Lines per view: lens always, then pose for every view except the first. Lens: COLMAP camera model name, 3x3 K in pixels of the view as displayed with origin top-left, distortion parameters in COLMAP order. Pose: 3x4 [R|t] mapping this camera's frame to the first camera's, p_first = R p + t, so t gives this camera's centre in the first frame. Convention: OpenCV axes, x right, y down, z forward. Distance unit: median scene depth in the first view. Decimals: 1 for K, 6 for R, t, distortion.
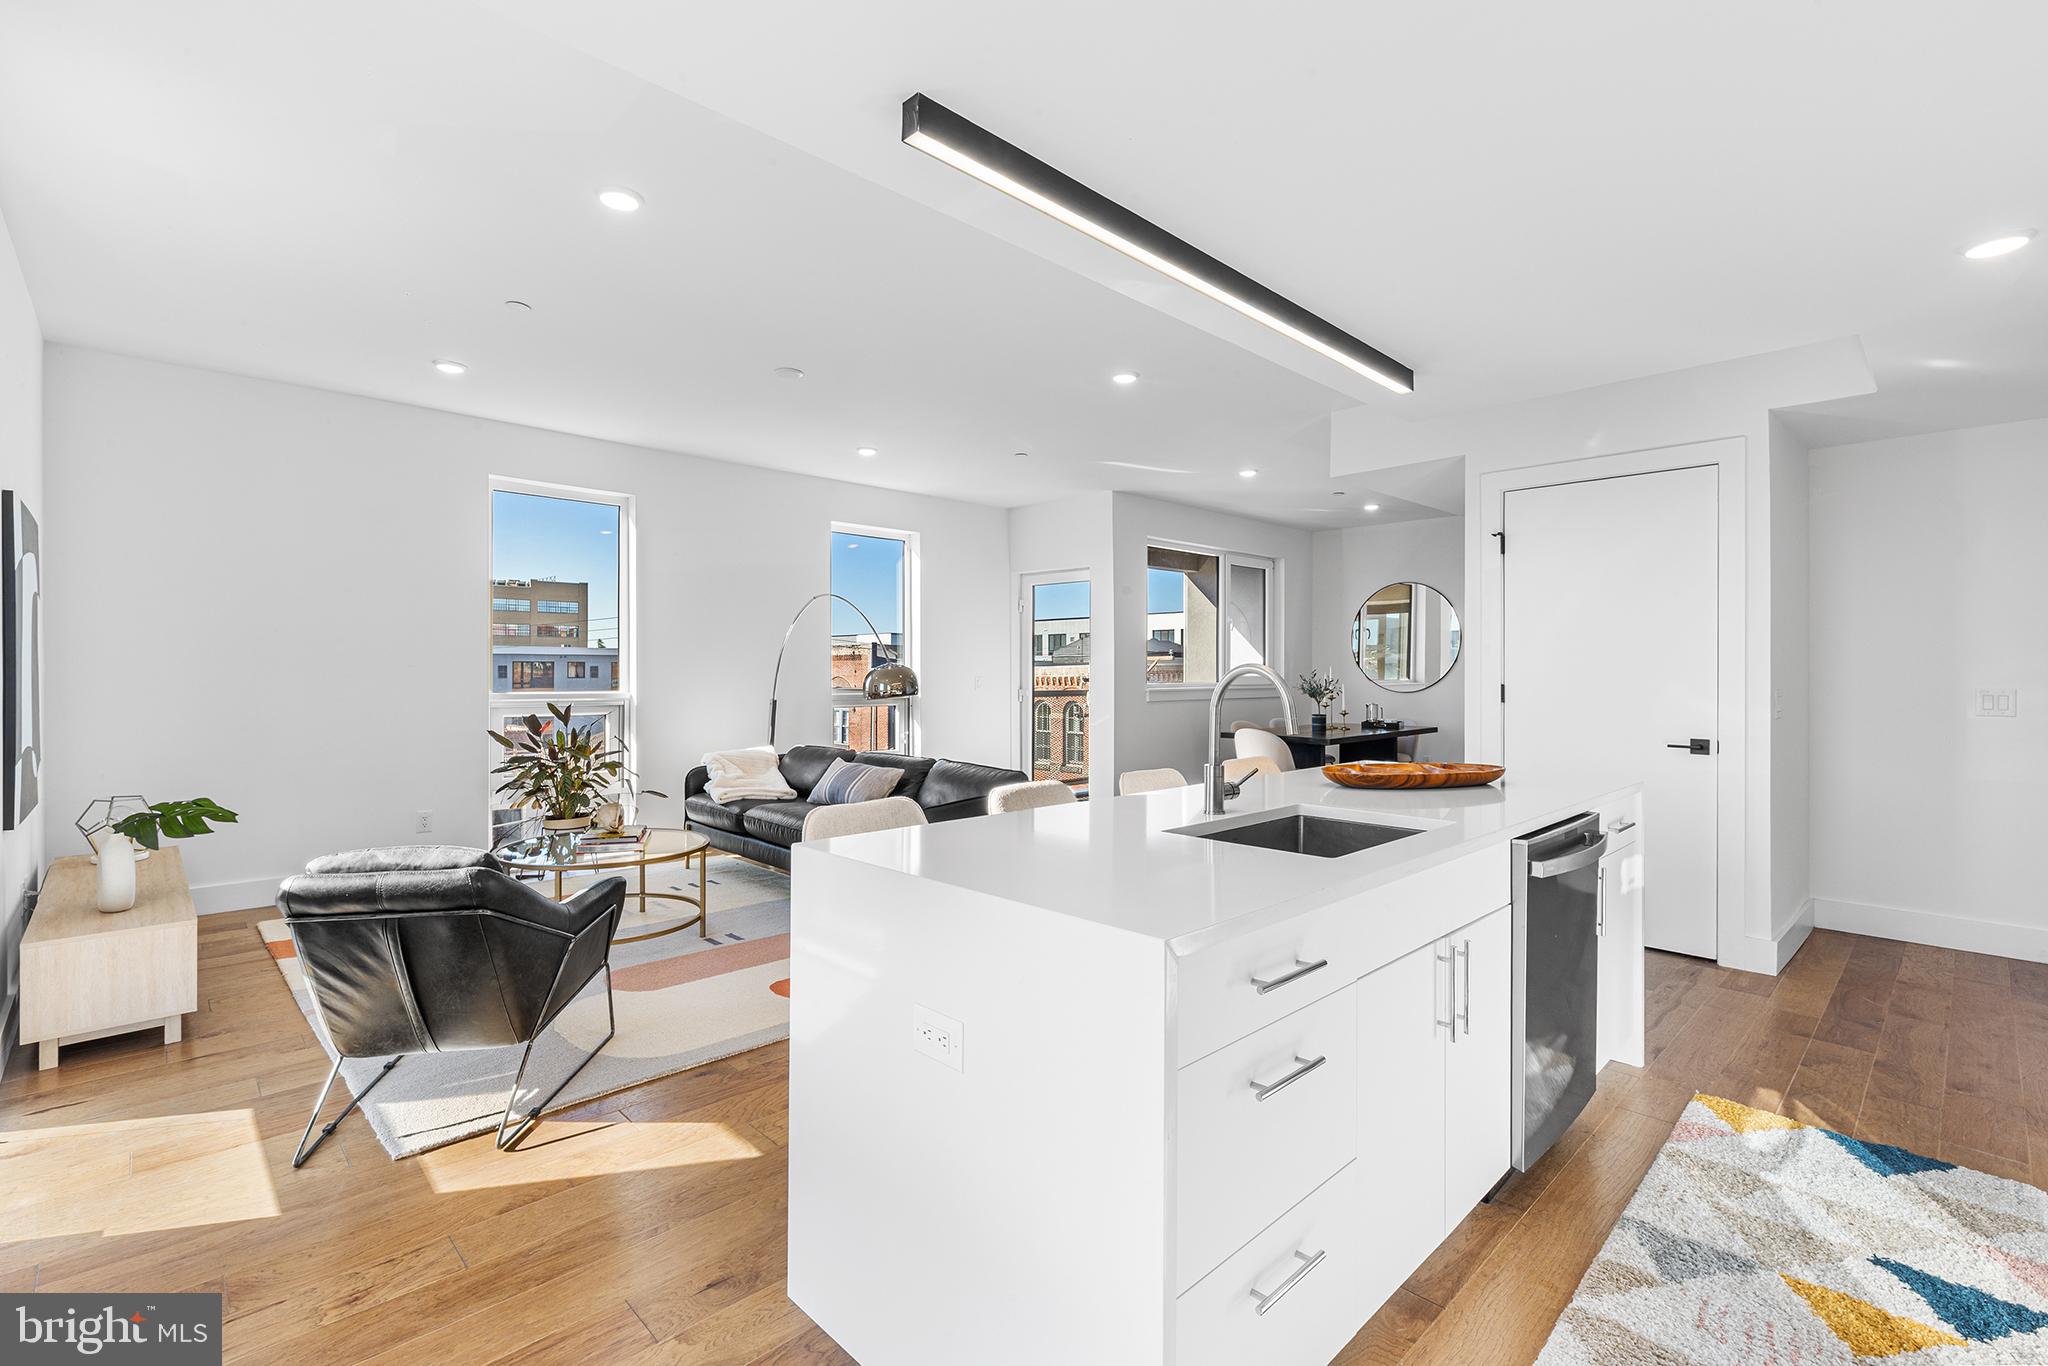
lens RADIAL K [[934.0, 0, 1015.6], [0, 934.0, 671.8], [0, 0, 1]] dist [0.004925, -0.000204]
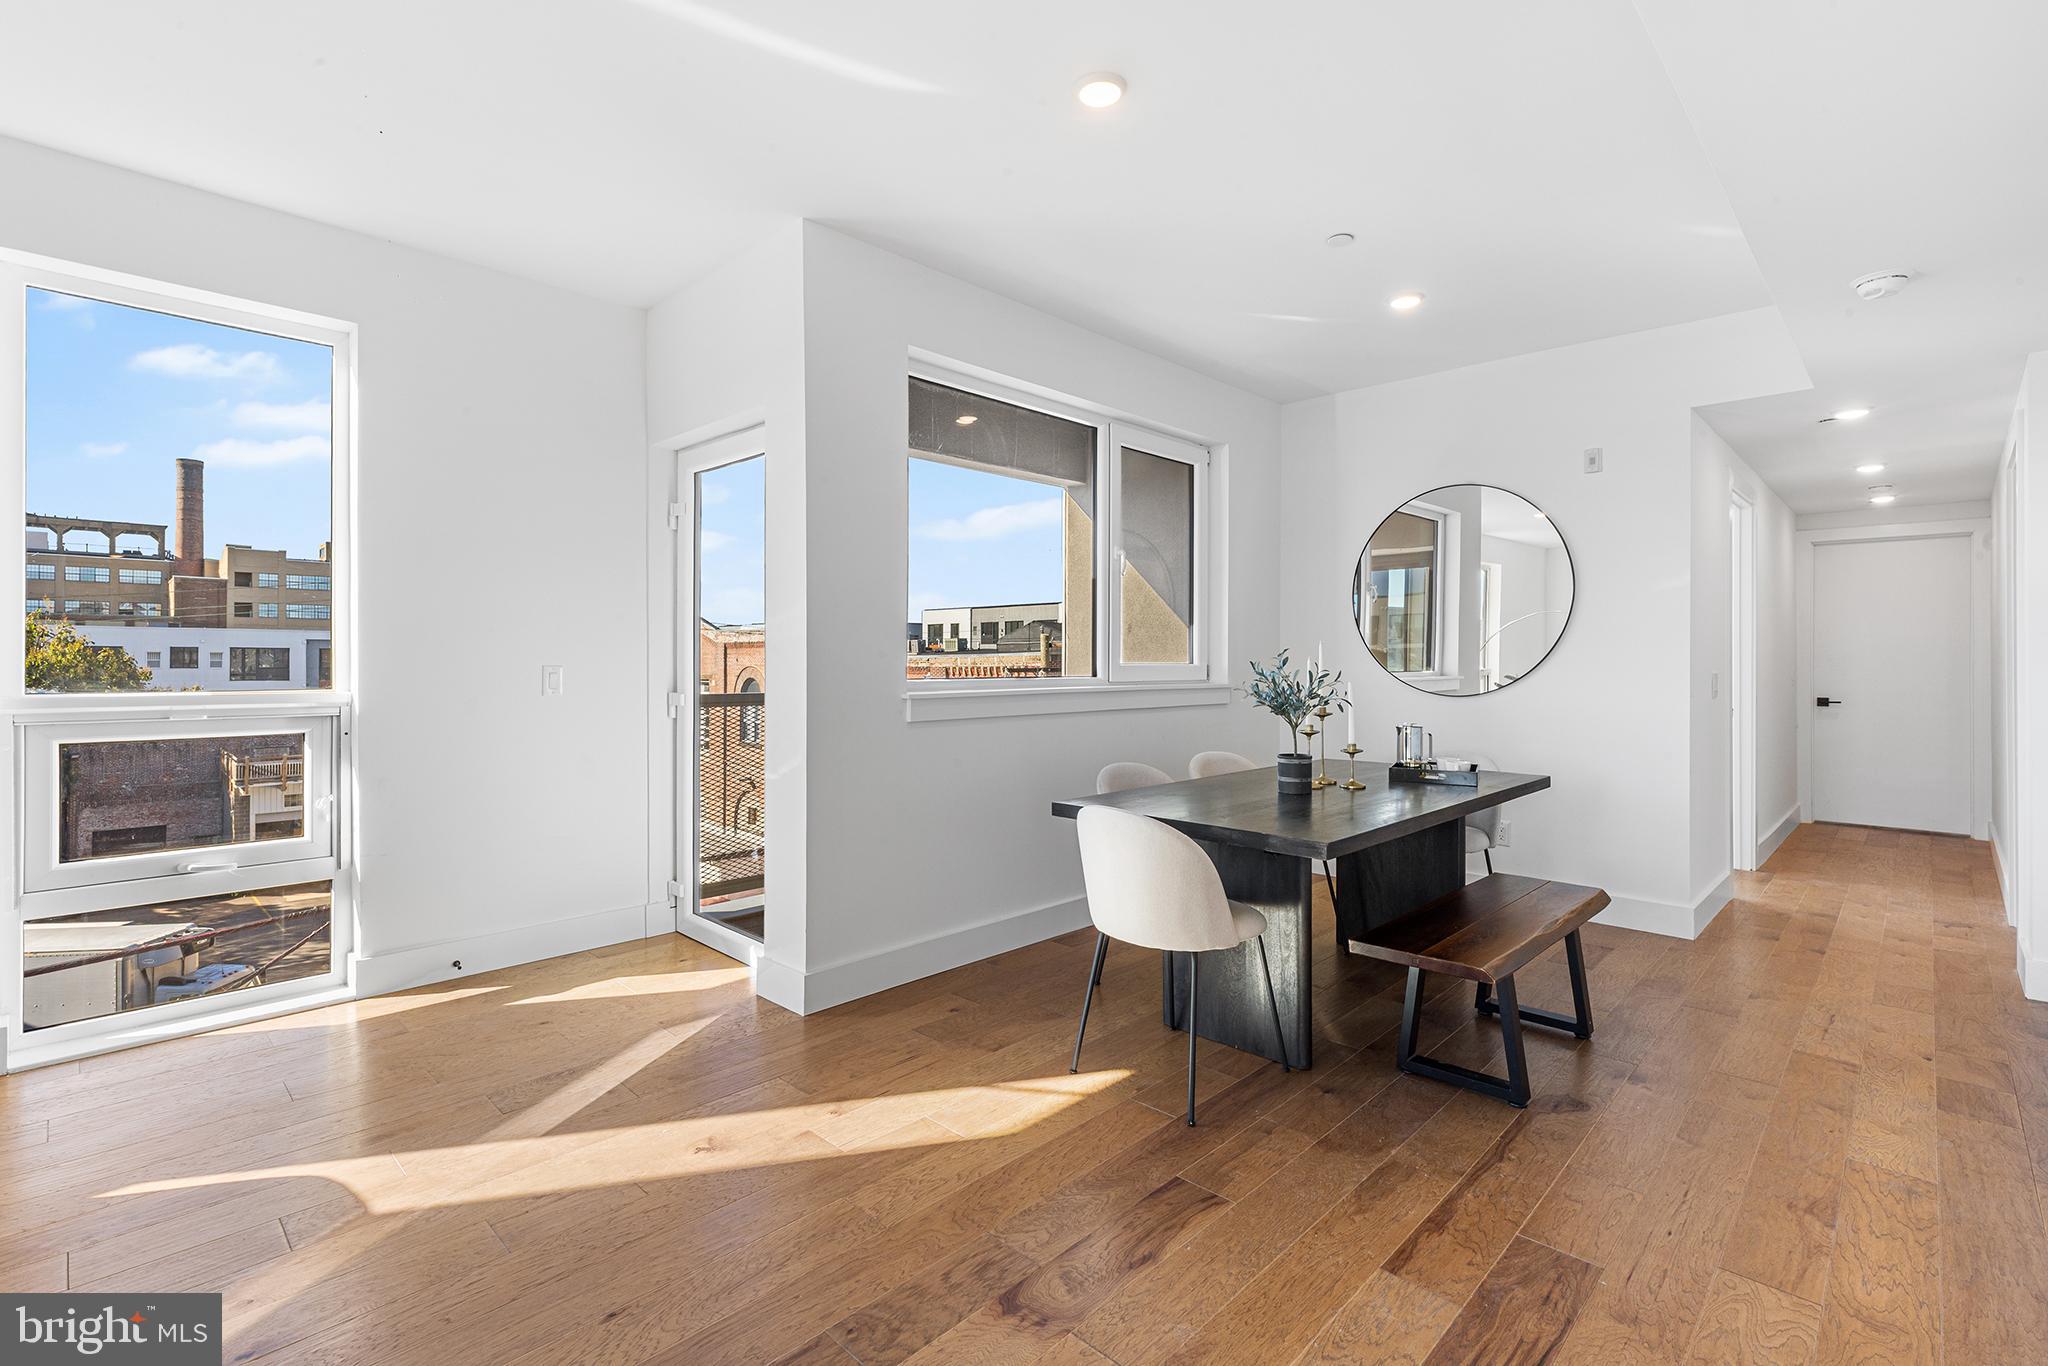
lens RADIAL K [[934.0, 0, 1015.9], [0, 934.0, 667.4], [0, 0, 1]] dist [0.004925, -0.000204]
pose [[0.999512, 0.000465, 0.031248, 0.177844], [-0.000663, 0.999980, 0.006316, 0.003422], [-0.031244, -0.006334, 0.999492, 0.557900]]
